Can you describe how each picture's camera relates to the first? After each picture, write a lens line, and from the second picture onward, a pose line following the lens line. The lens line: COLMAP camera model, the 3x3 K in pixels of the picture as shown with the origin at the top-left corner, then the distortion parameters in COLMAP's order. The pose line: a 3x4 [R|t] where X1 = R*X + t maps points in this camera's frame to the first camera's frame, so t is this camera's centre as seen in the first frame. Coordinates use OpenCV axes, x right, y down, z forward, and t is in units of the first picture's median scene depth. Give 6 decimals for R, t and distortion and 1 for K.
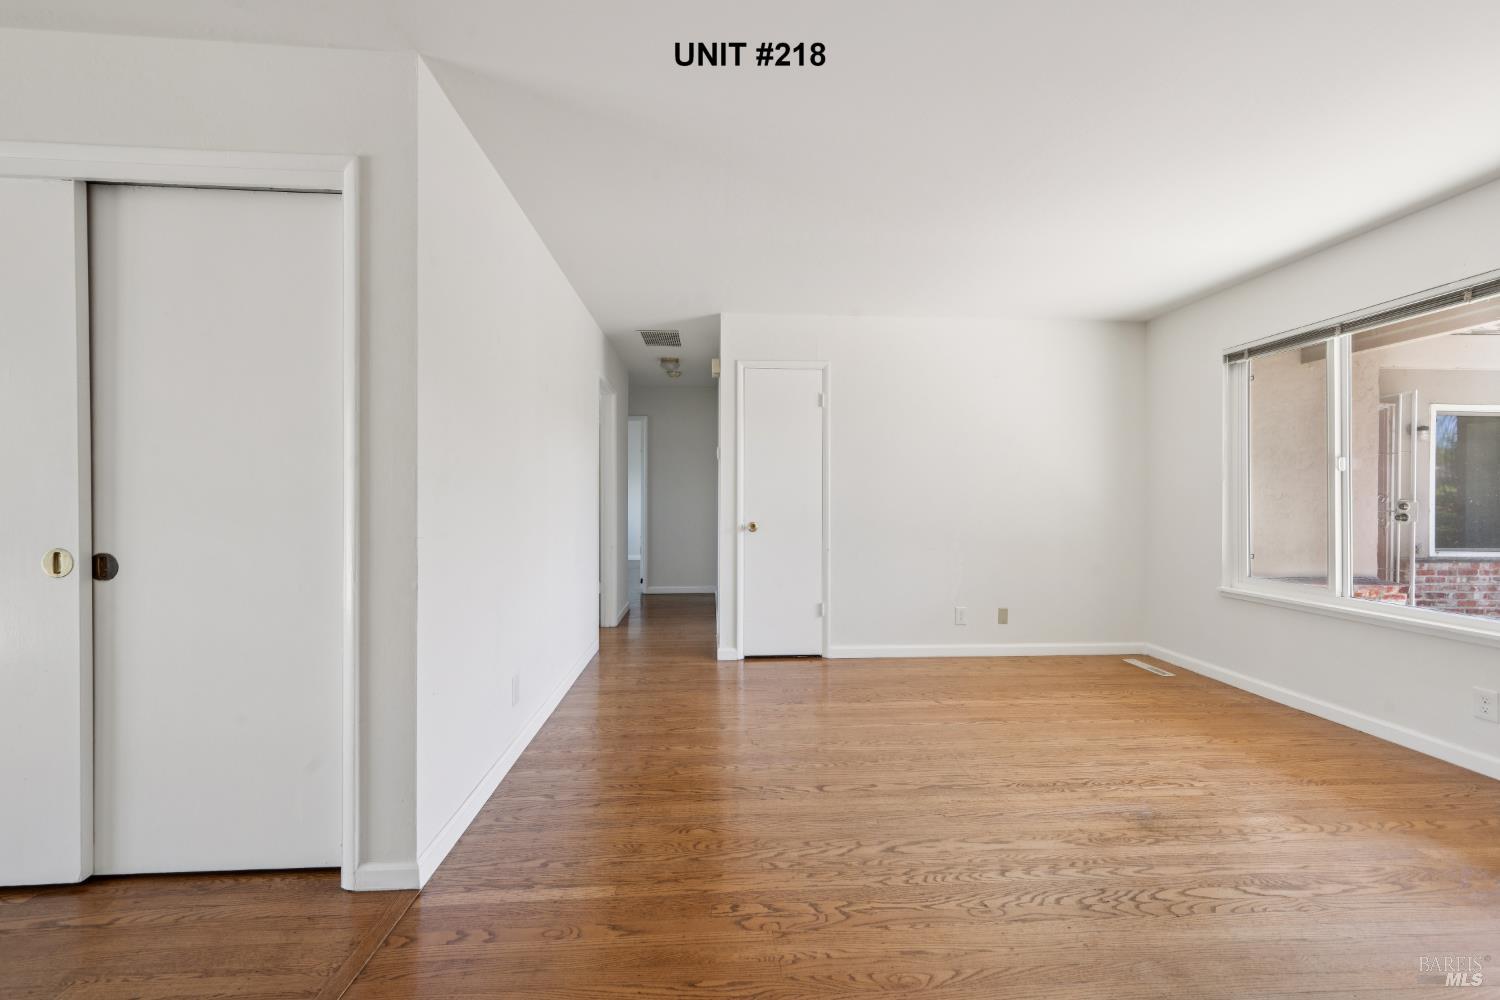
lens RADIAL K [[598.5, 0, 755.6], [0, 598.5, 498.2], [0, 0, 1]] dist [-0.000164, 0.004223]
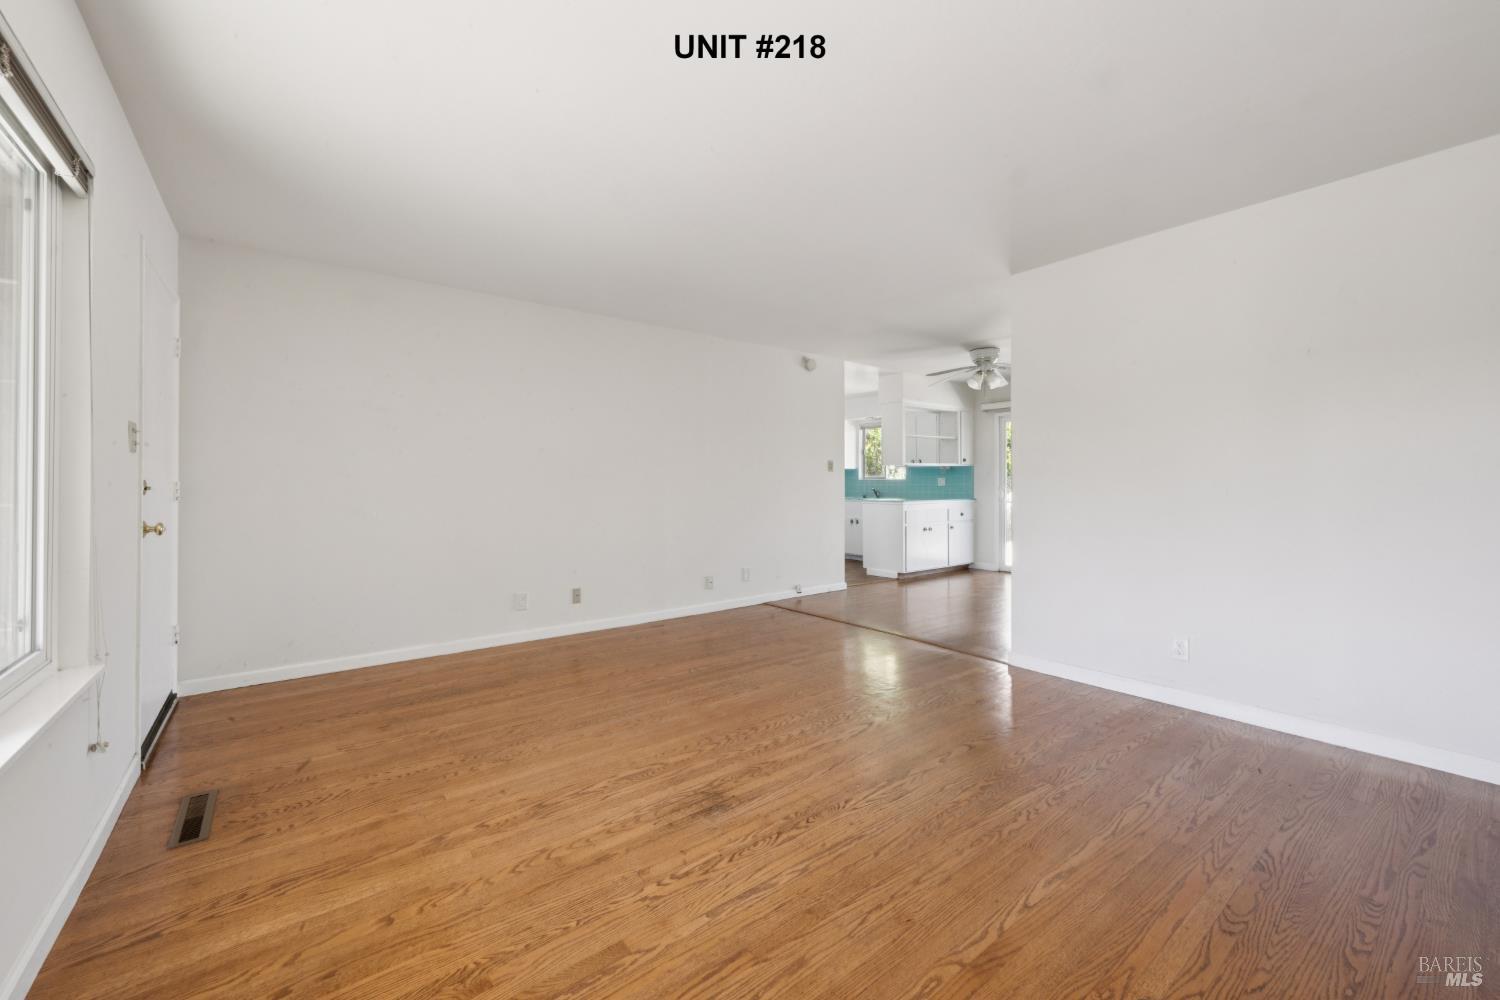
lens RADIAL K [[592.8, 0, 757.0], [0, 592.8, 480.2], [0, 0, 1]] dist [0.000557, -0.000030]
pose [[-0.821148, -0.004889, -0.570695, 1.044187], [-0.001204, 0.999976, -0.006834, 0.004559], [0.570714, -0.004925, -0.821134, 1.660001]]
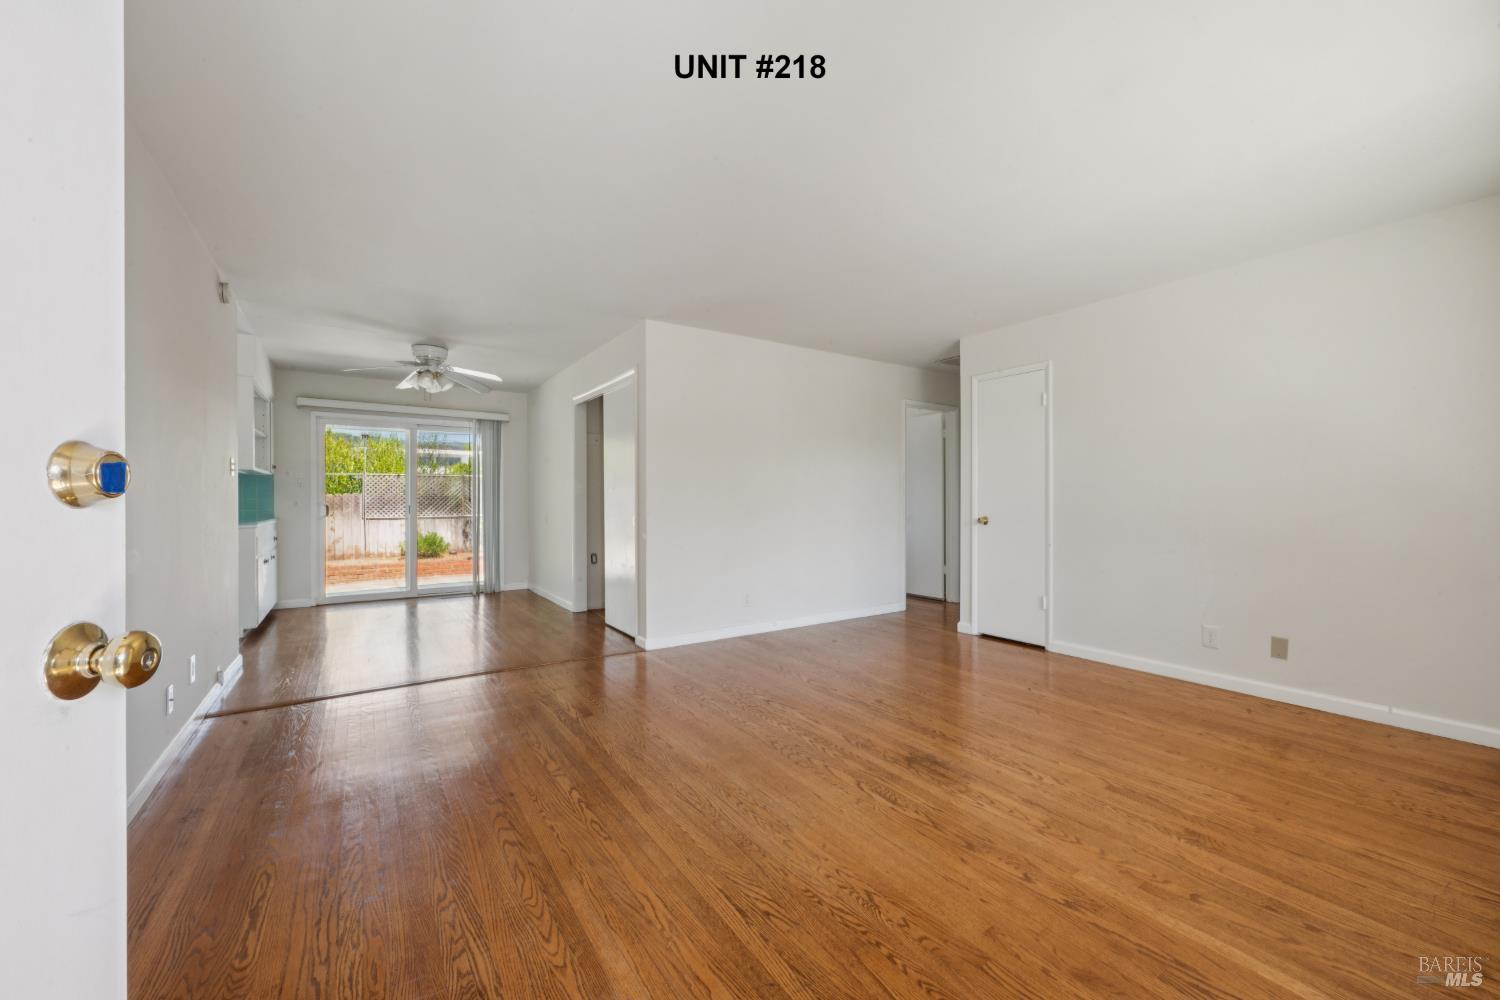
lens RADIAL K [[585.6, 0, 752.4], [0, 585.6, 502.2], [0, 0, 1]] dist [-0.000514, -0.000077]
pose [[0.500250, -0.003202, -0.865875, 1.334057], [0.002534, 0.999994, -0.002234, 0.026271], [0.865877, -0.001077, 0.500255, 0.113409]]
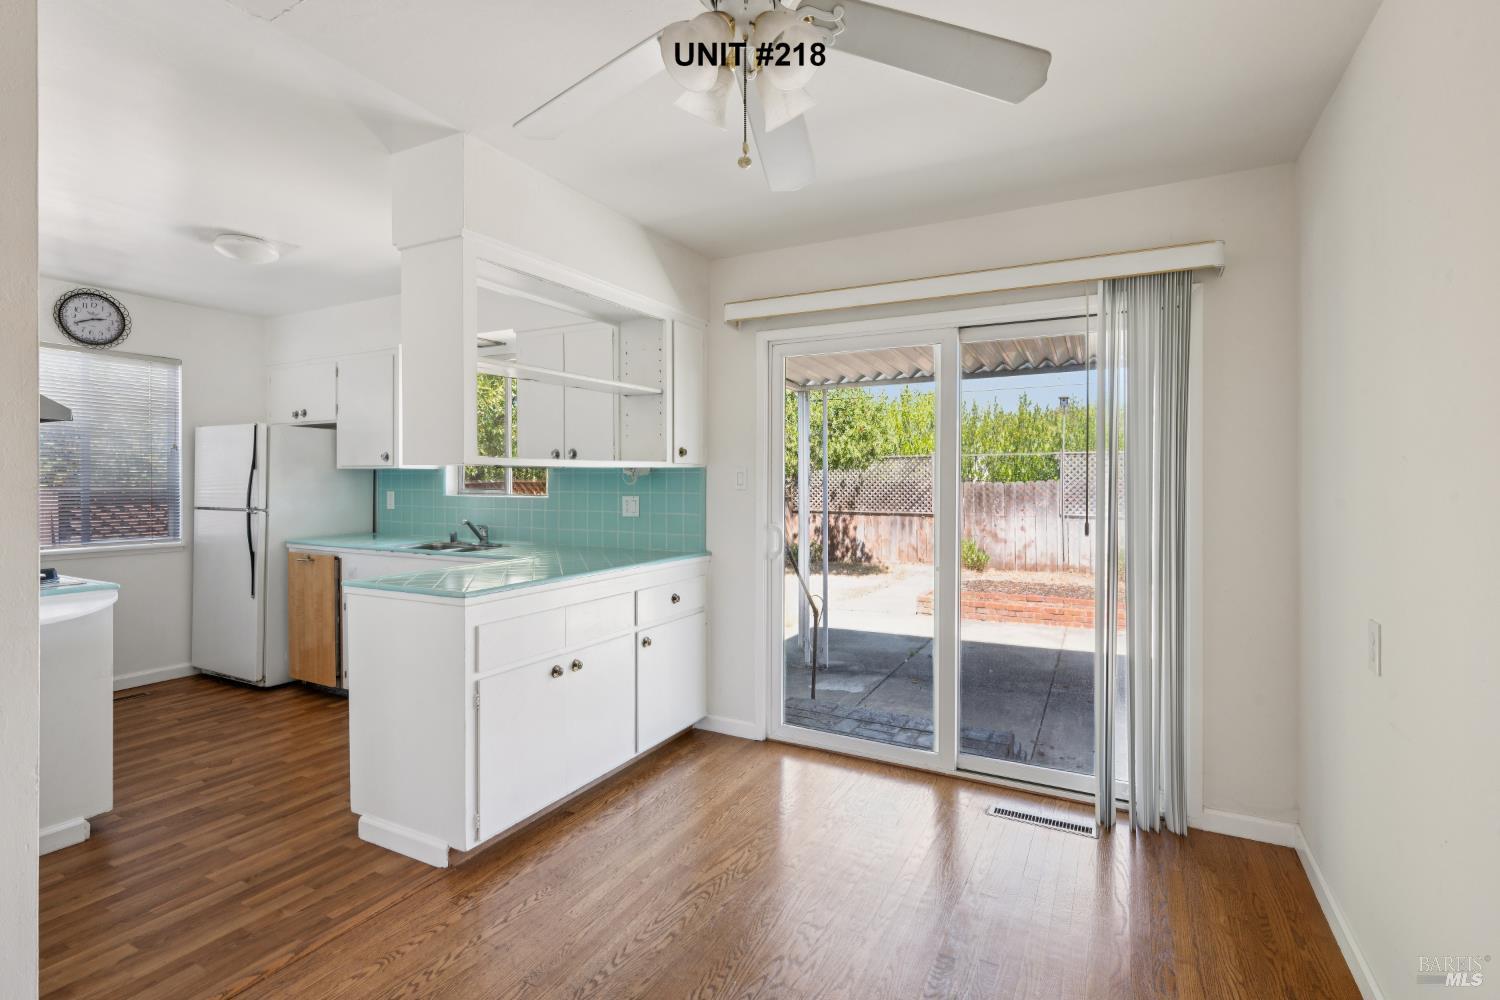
lens RADIAL K [[707.7, 0, 754.1], [0, 707.7, 483.1], [0, 0, 1]] dist [-0.000815, 0.000027]
pose [[-0.523111, -0.002198, -0.852262, -0.622339], [-0.000573, 0.999997, -0.002227, -0.064275], [0.852264, -0.000677, -0.523111, 0.498599]]
